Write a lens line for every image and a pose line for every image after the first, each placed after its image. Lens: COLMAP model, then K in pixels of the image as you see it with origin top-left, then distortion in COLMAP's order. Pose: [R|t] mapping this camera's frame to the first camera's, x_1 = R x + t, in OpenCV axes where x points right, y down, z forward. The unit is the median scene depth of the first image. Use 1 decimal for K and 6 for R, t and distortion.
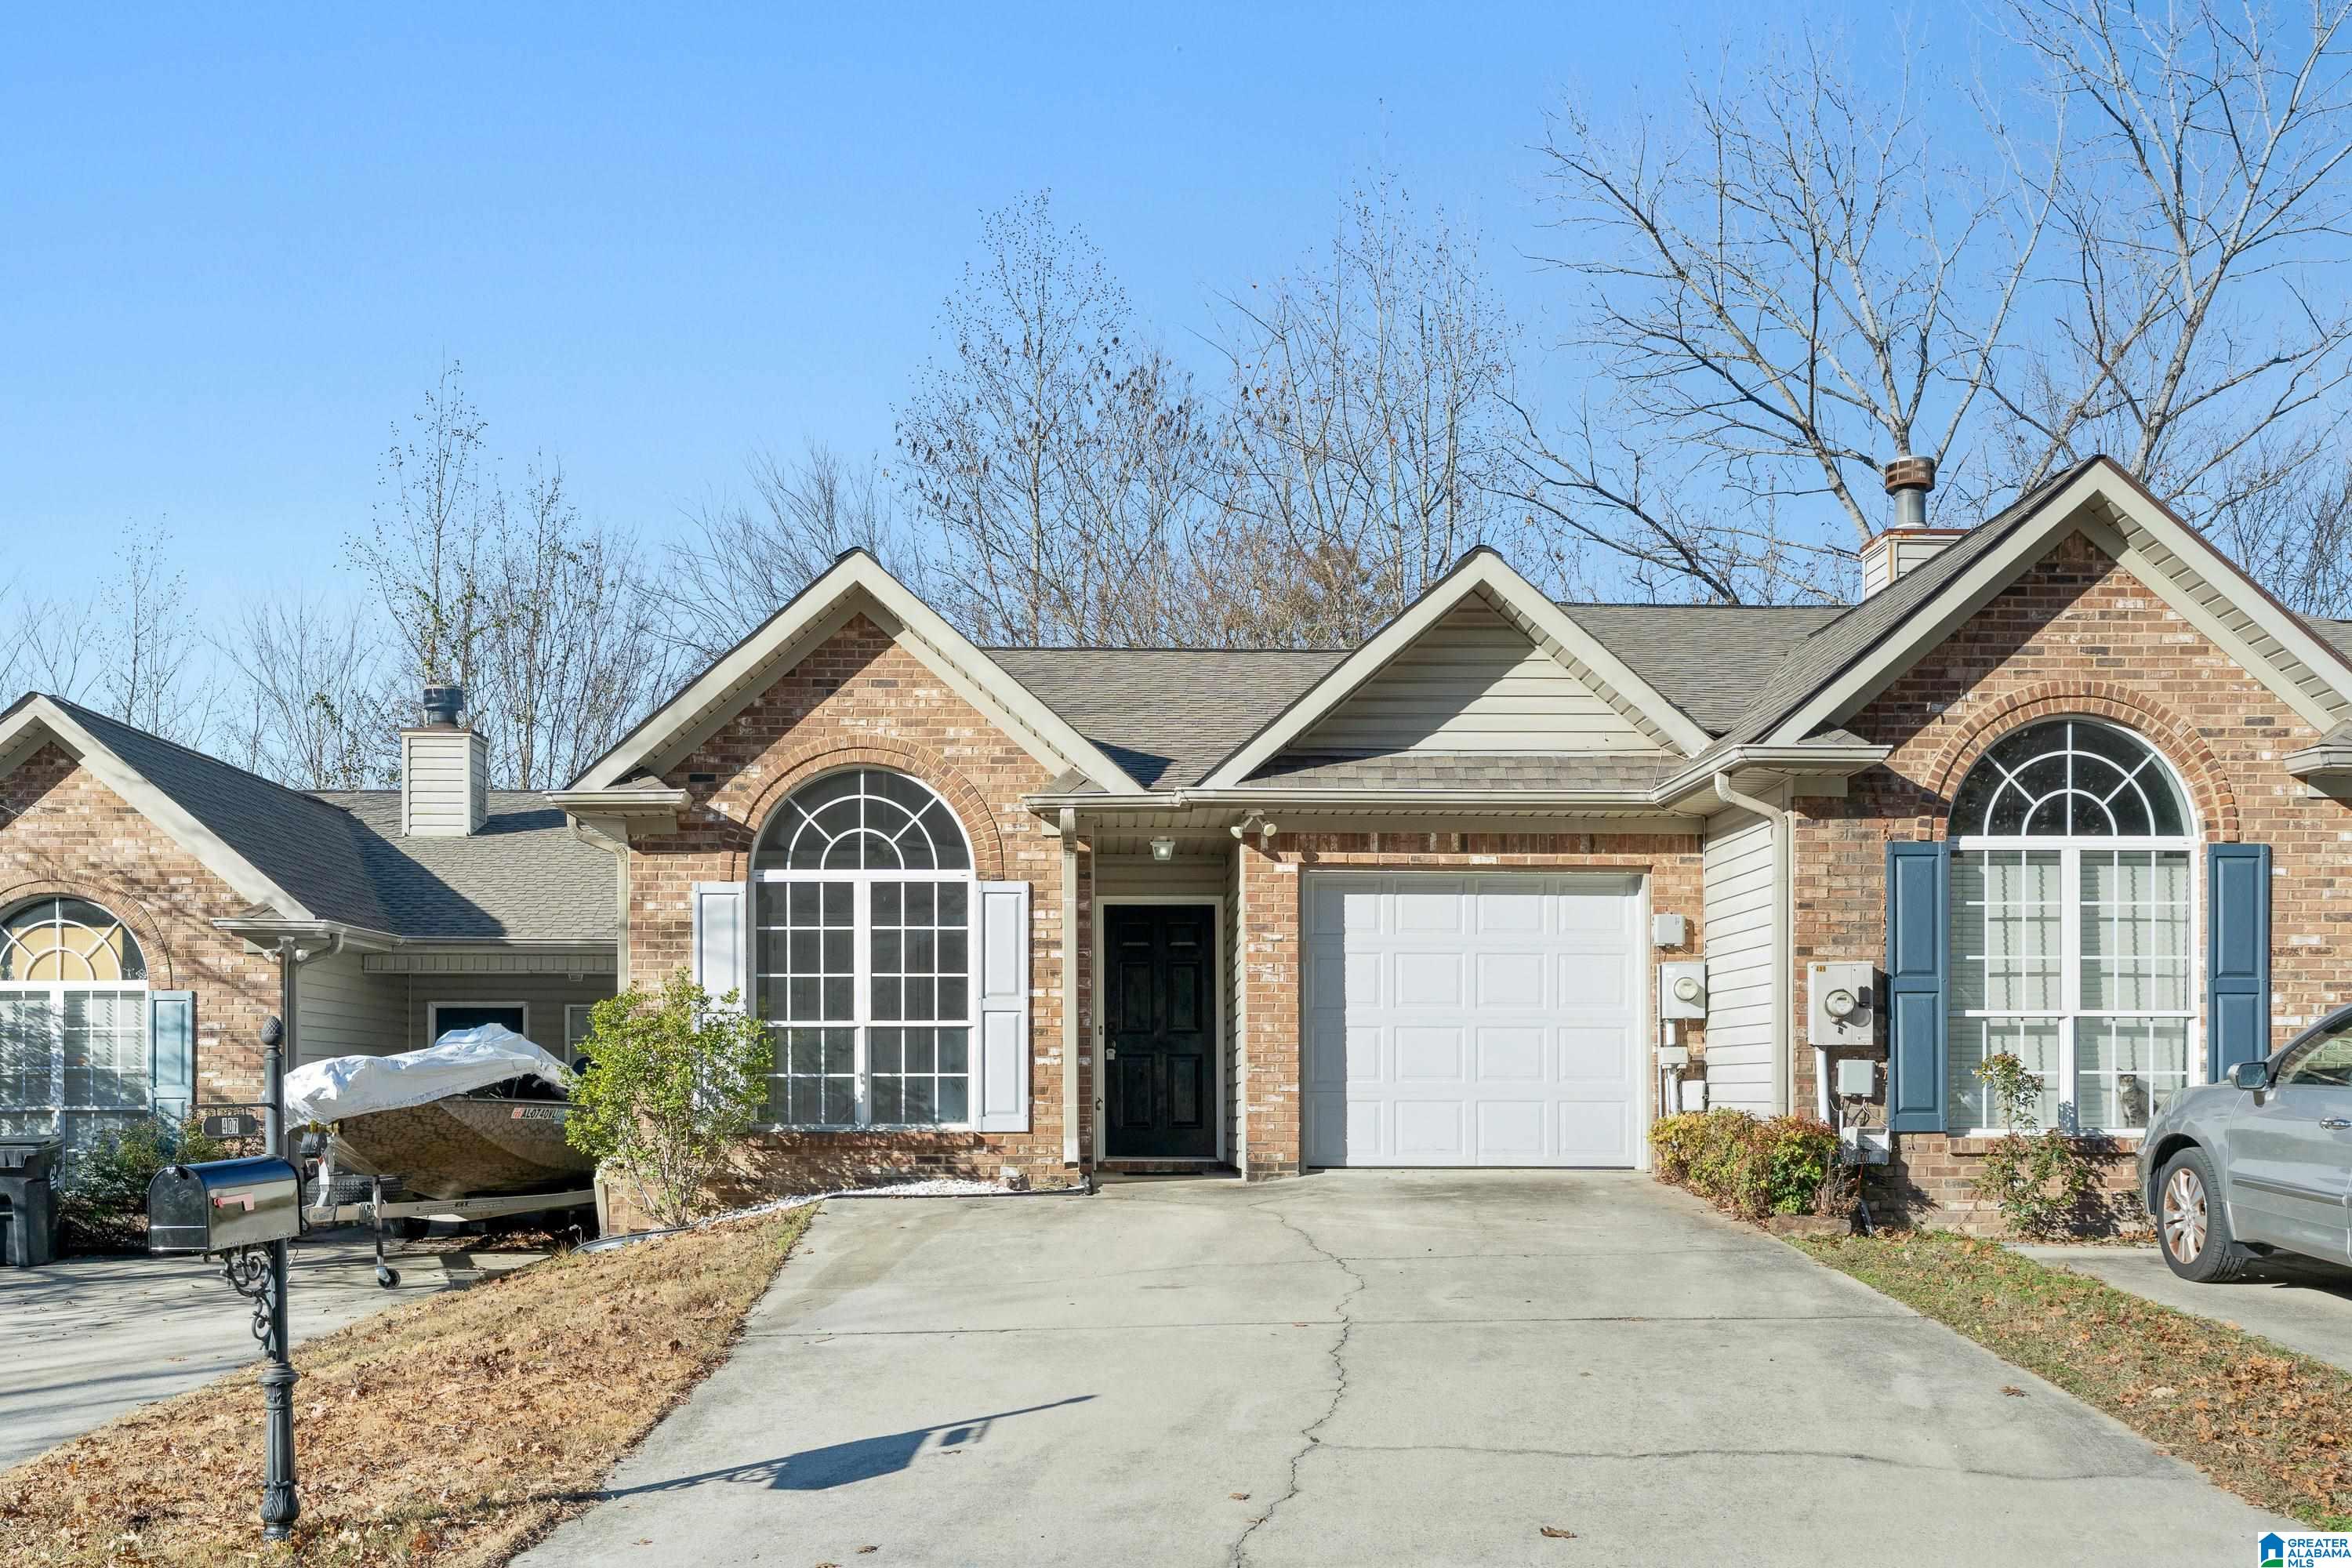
lens RADIAL K [[2342.9, 0, 1176.8], [0, 2342.9, 1009.9], [0, 0, 1]] dist [-0.003296, 0.017175]
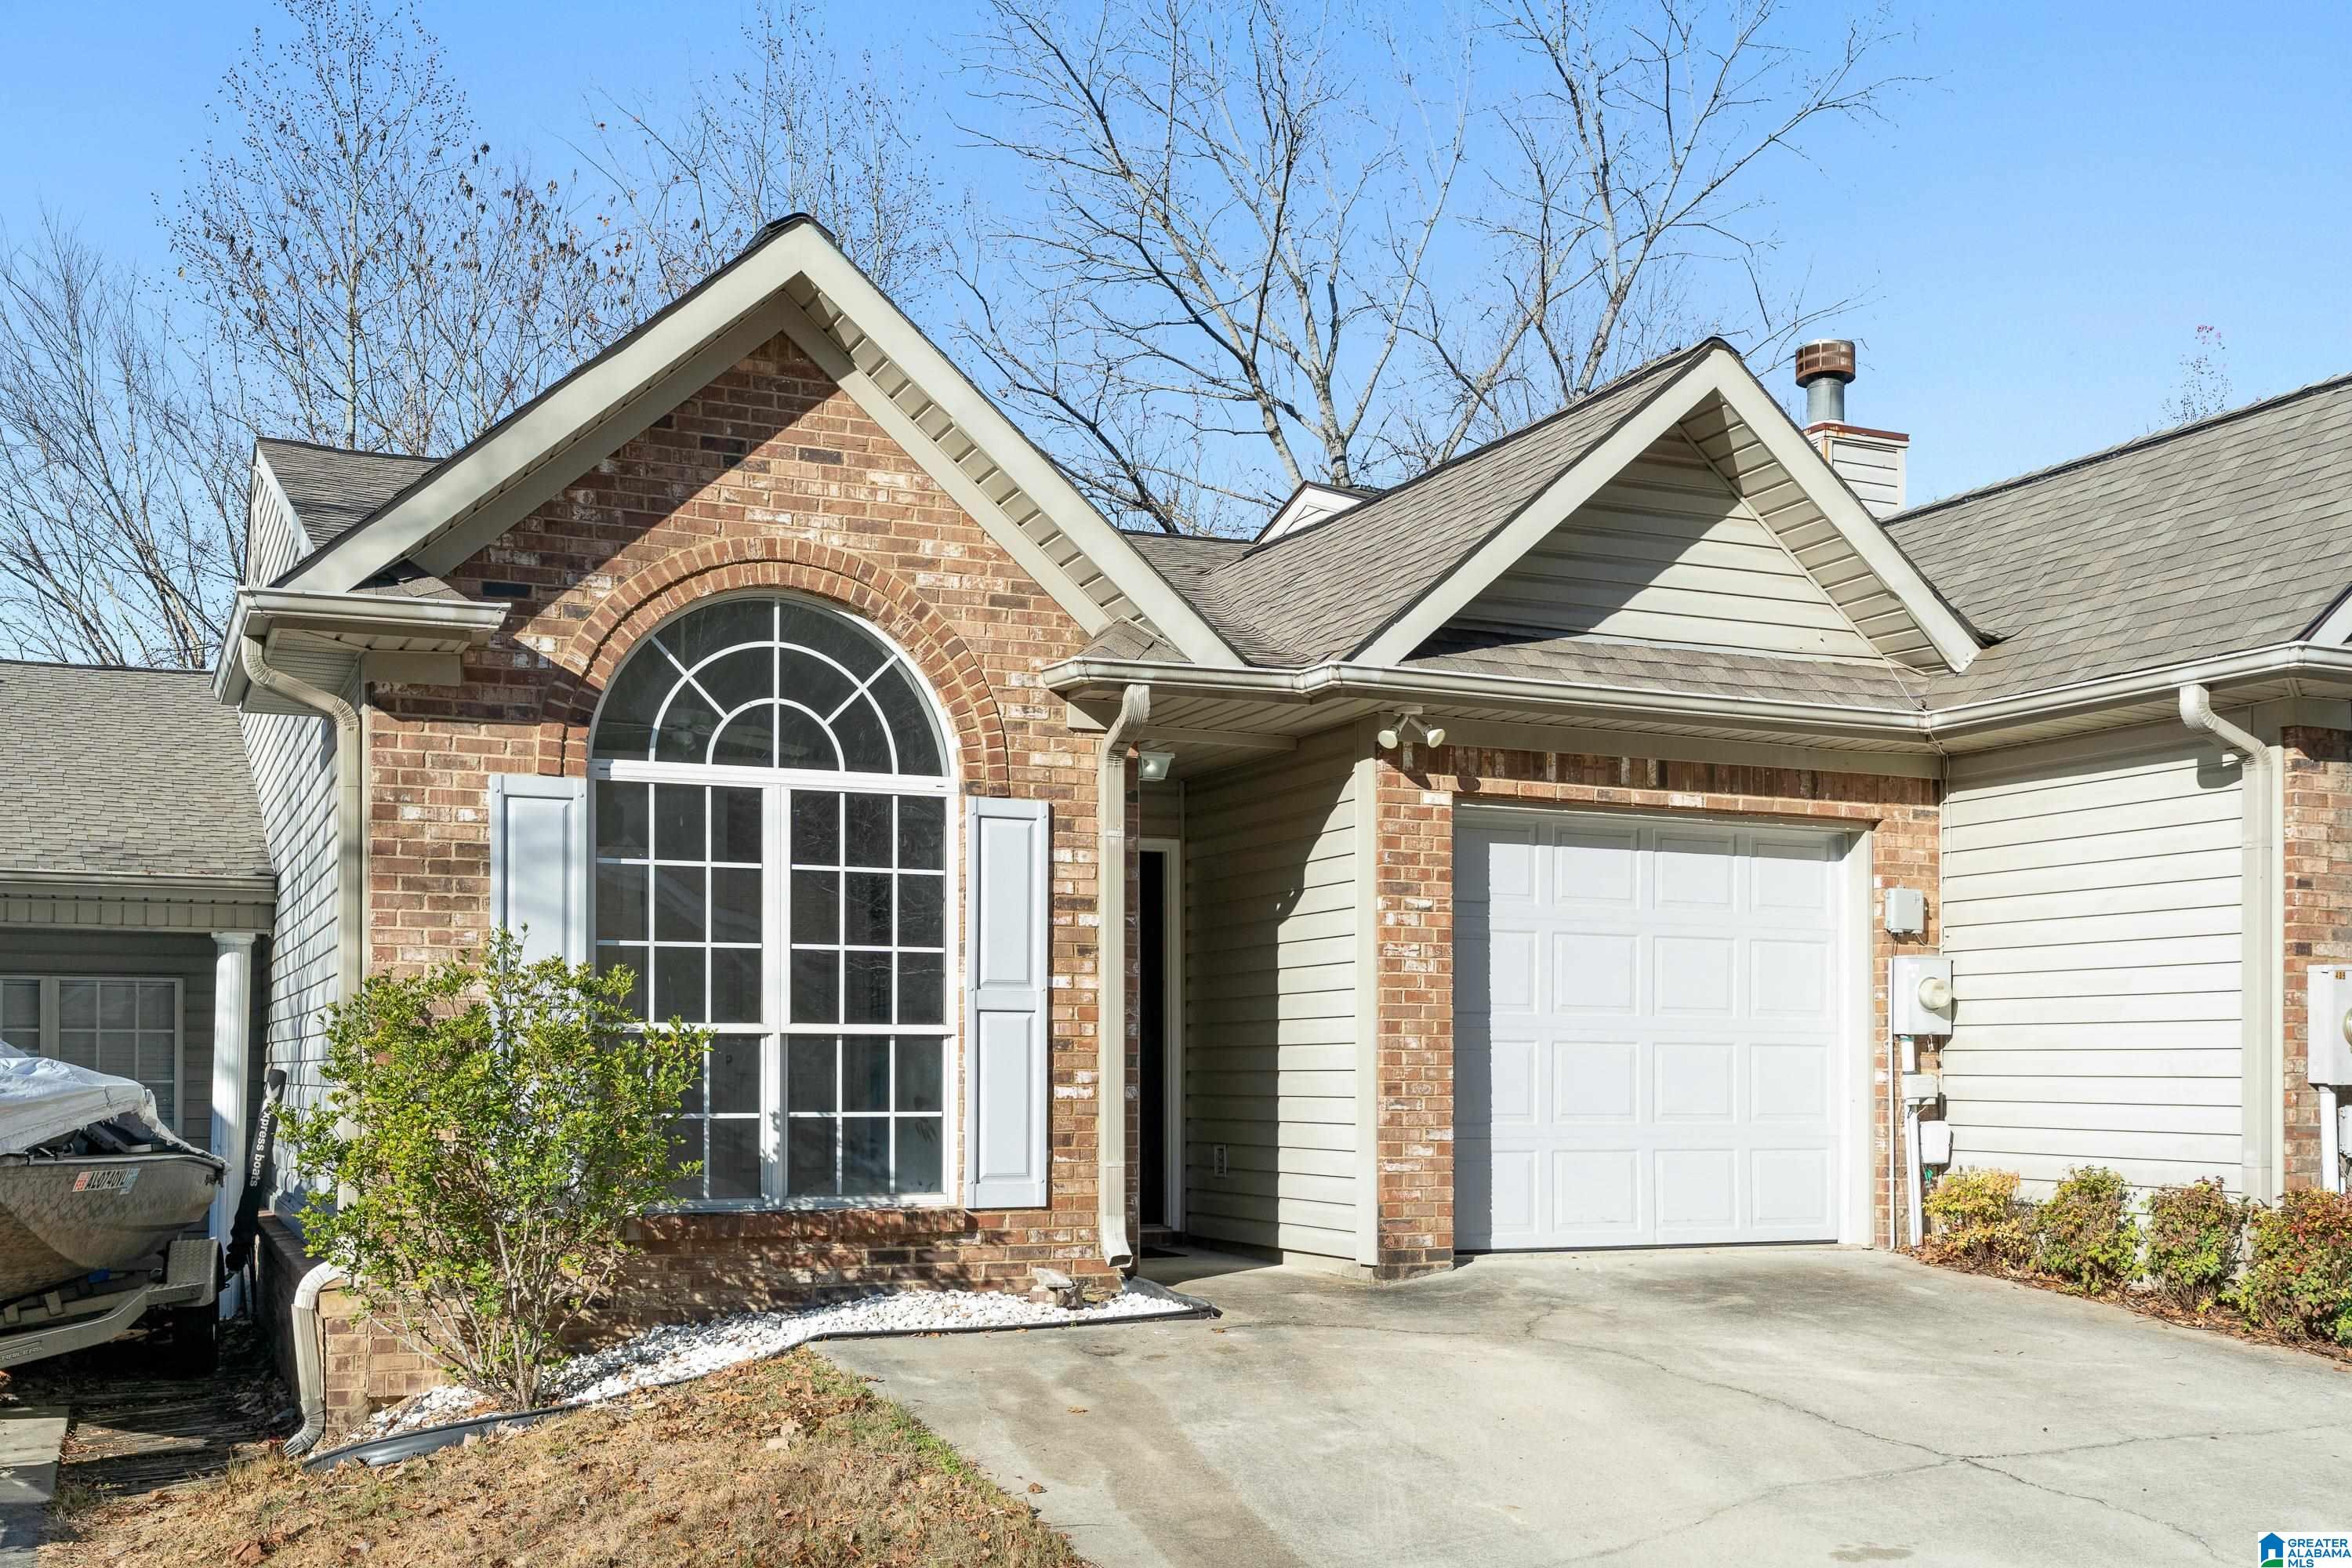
lens RADIAL K [[2342.9, 0, 1176.8], [0, 2342.9, 1009.9], [0, 0, 1]] dist [-0.003296, 0.017175]
pose [[0.927079, 0.013703, 0.374616, -0.262348], [-0.018438, 0.999789, 0.009060, -0.006073], [-0.374413, -0.015307, 0.927136, 0.414605]]
